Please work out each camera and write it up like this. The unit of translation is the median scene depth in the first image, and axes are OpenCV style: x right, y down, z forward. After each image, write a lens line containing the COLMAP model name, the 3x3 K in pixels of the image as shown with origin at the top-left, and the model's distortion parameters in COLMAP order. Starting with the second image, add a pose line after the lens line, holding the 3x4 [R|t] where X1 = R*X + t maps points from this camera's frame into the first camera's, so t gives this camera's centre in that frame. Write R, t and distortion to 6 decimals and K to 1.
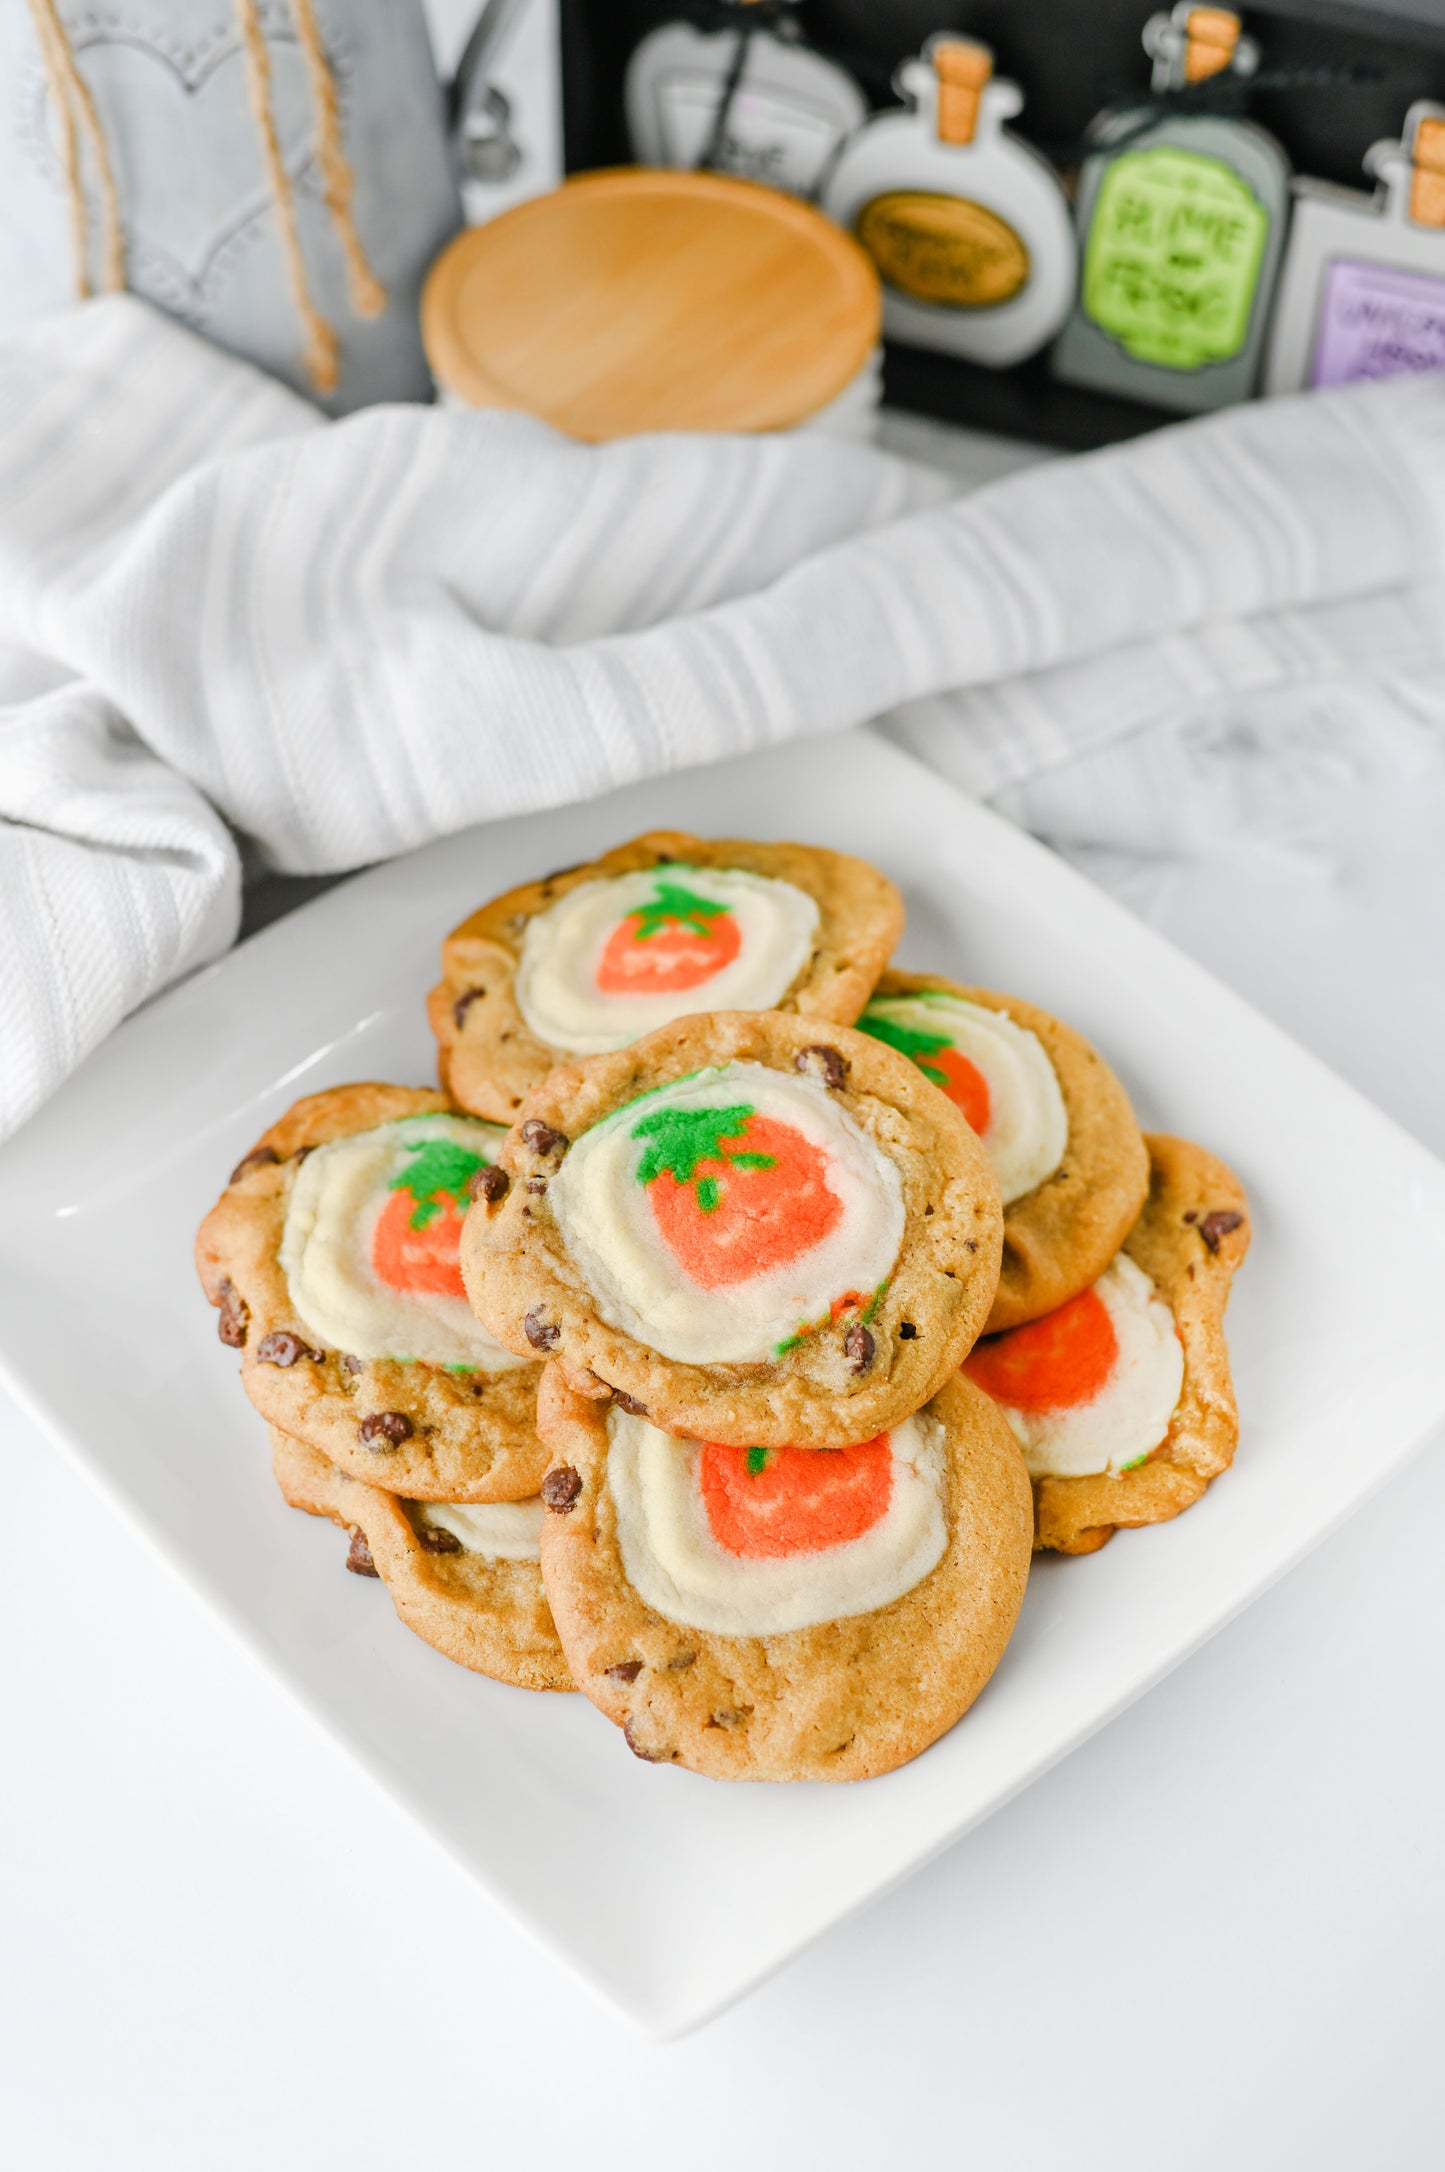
lens RADIAL K [[3468.1, 0, 734.1], [0, 3468.1, 969.5], [0, 0, 1]] dist [-0.136253, 0.126388]
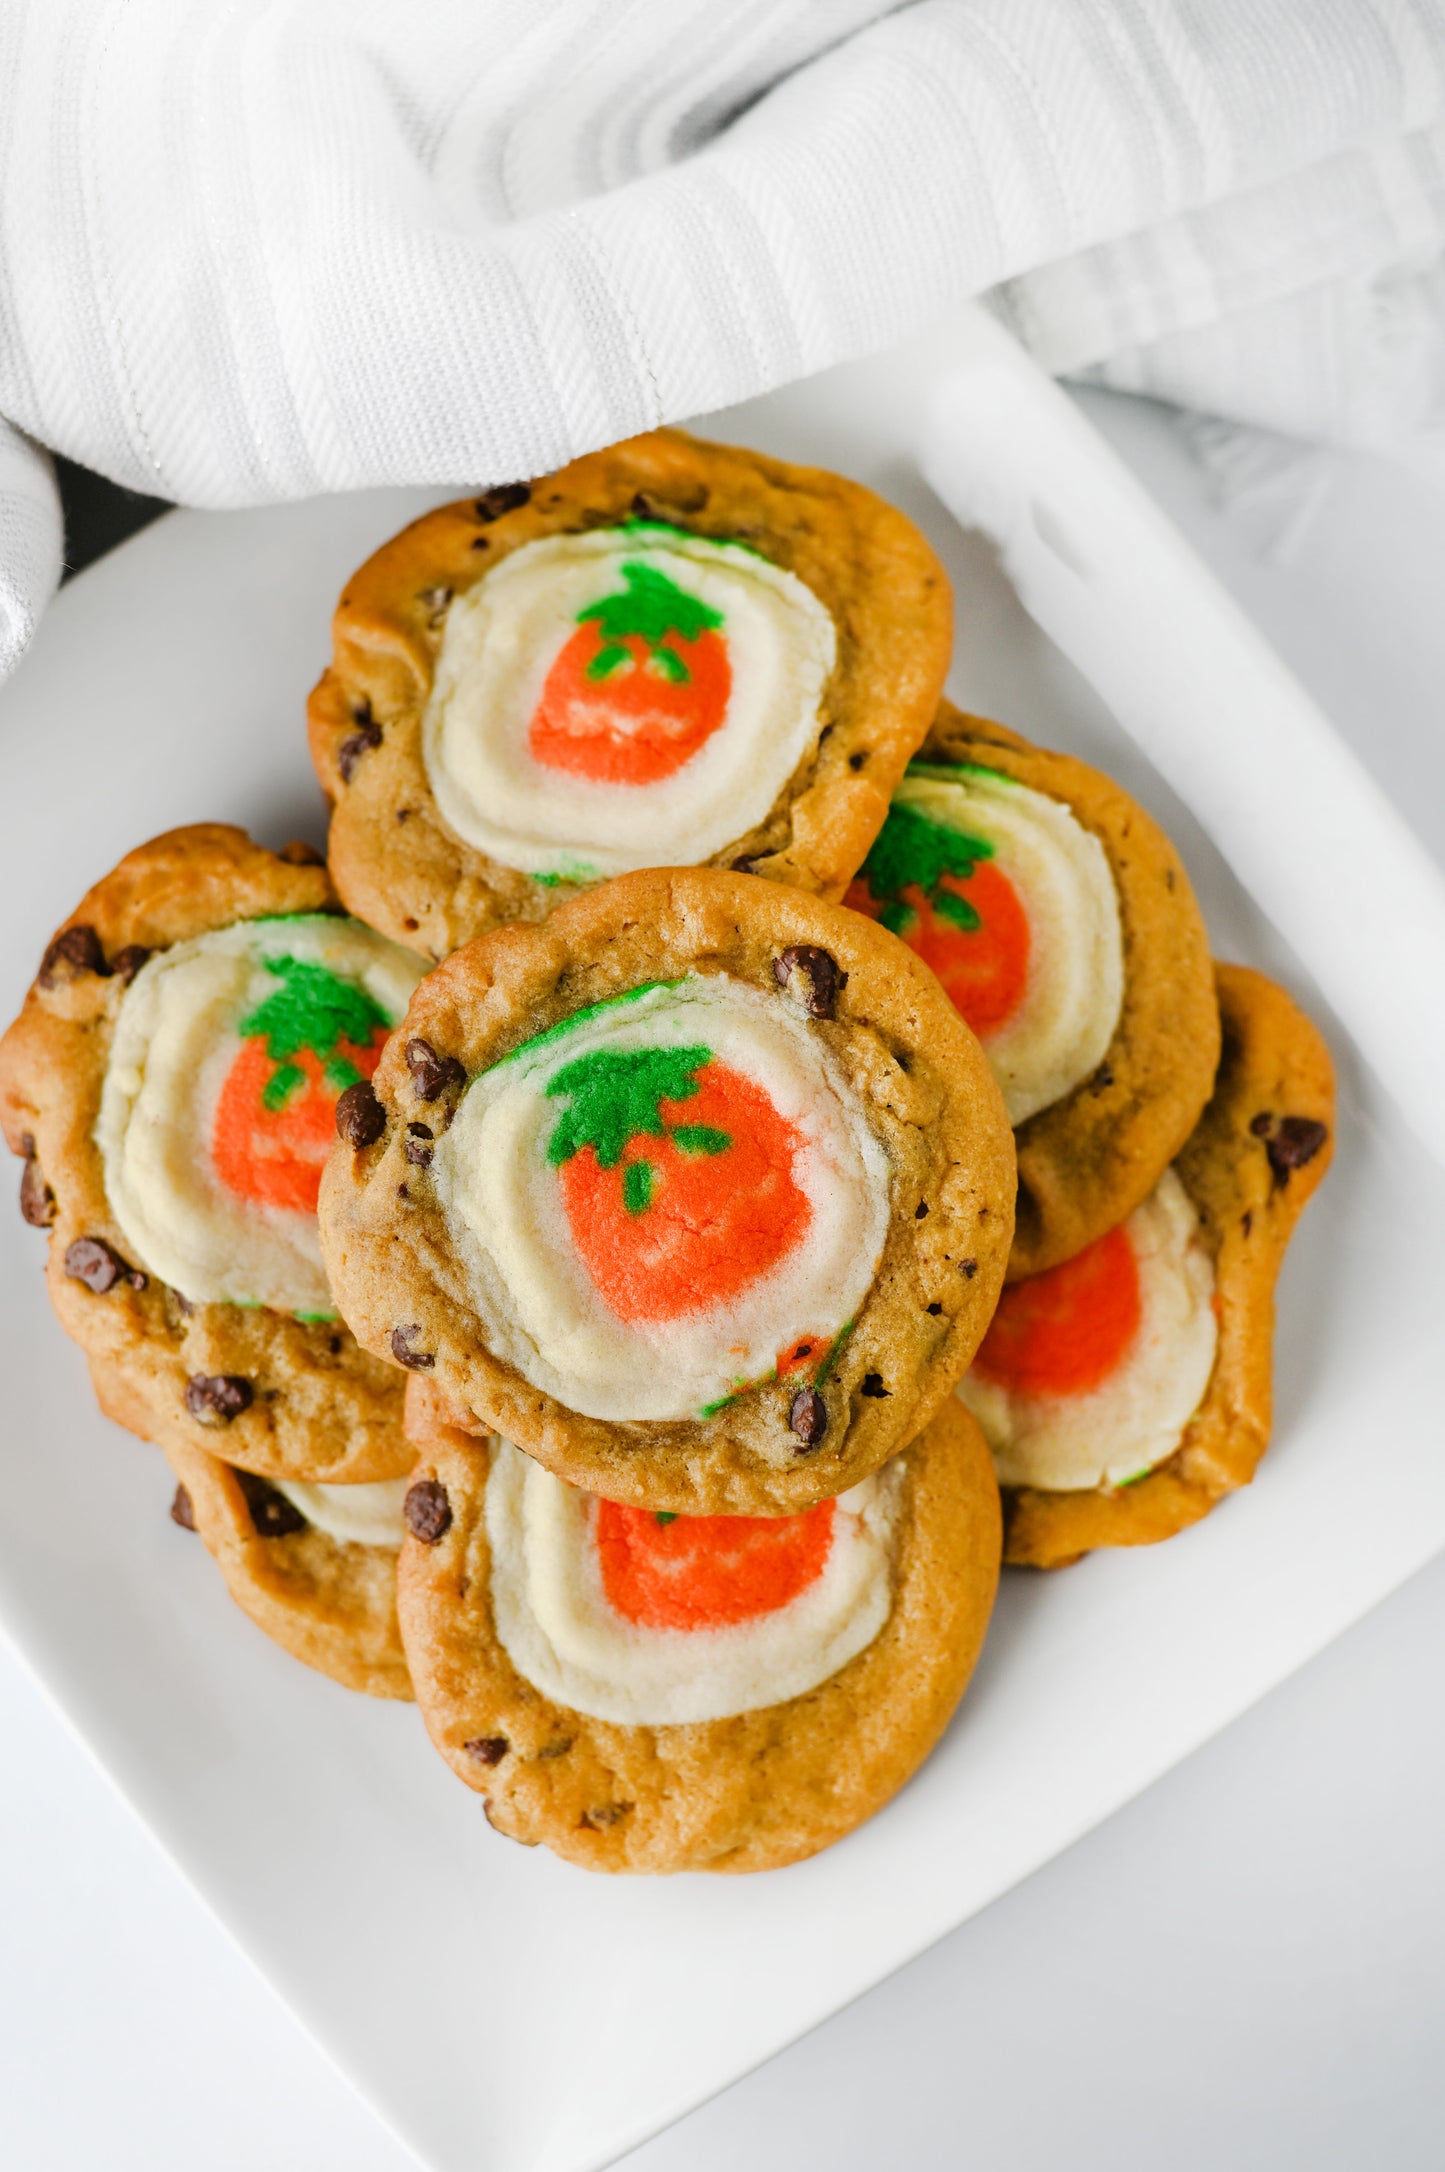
lens RADIAL K [[3538.5, 0, 725.9], [0, 3538.5, 1042.6], [0, 0, 1]] dist [-0.144816, 0.030633]
pose [[0.995210, 0.096382, 0.016366, -0.004043], [-0.089942, 0.837089, 0.539623, -0.389725], [0.038310, -0.538510, 0.841748, 0.352456]]
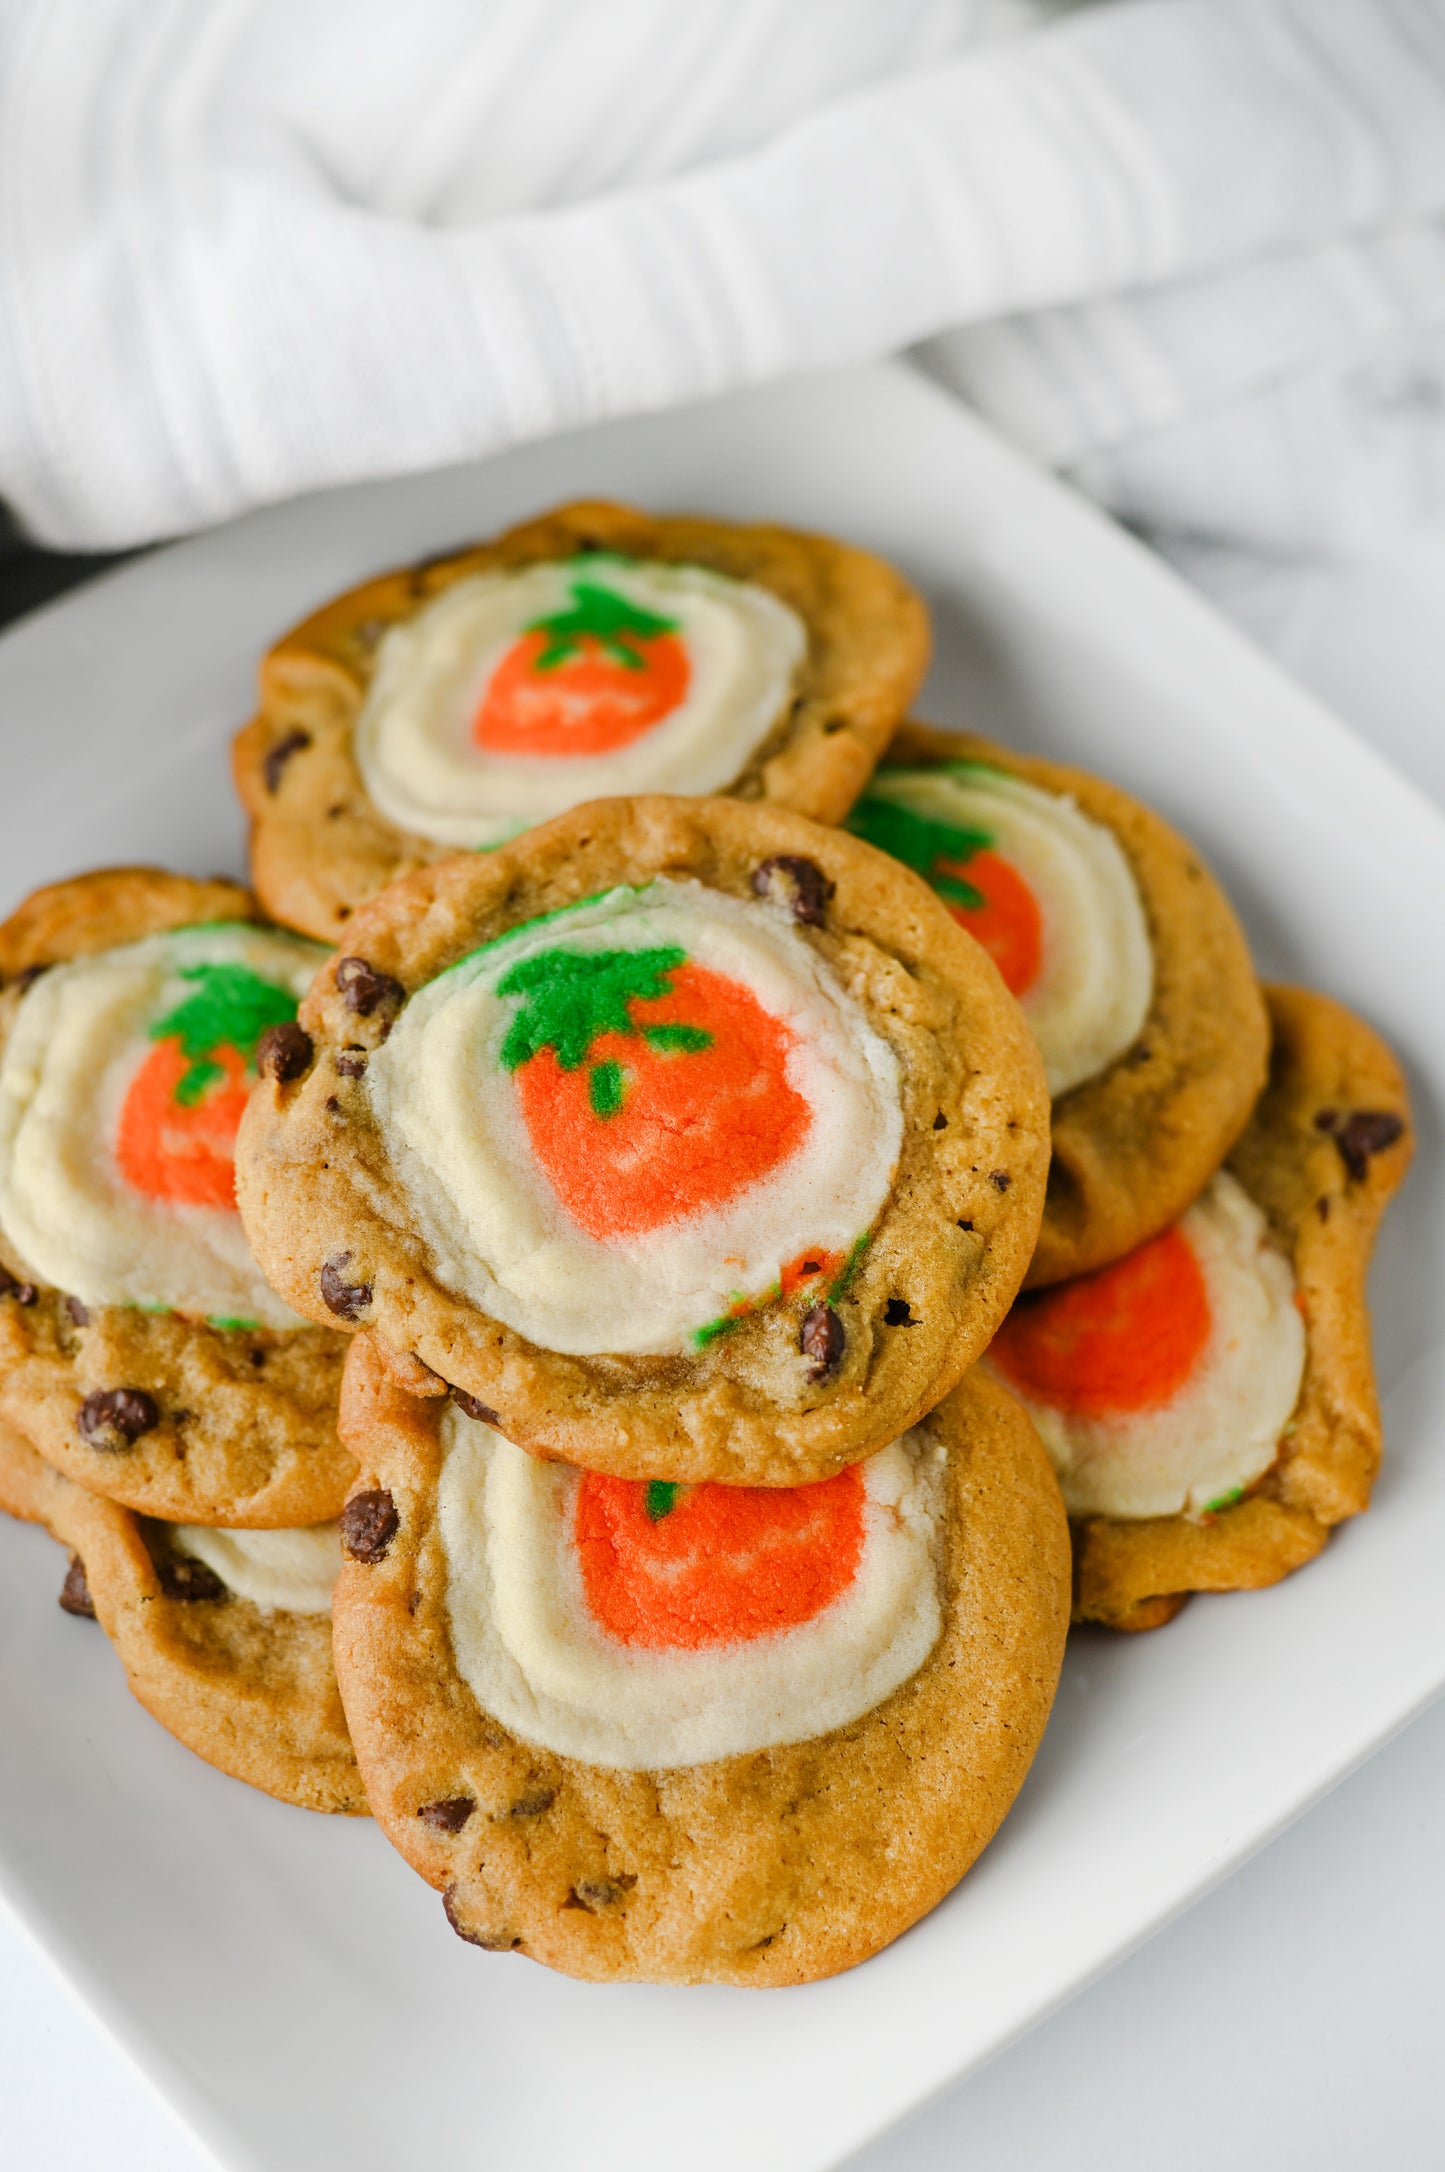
lens RADIAL K [[3538.5, 0, 725.9], [0, 3538.5, 1042.6], [0, 0, 1]] dist [-0.144816, 0.030633]
pose [[0.999012, 0.041913, -0.014775, 0.024813], [-0.039224, 0.987877, 0.150201, -0.046305], [0.020891, -0.149473, 0.988545, 0.332152]]
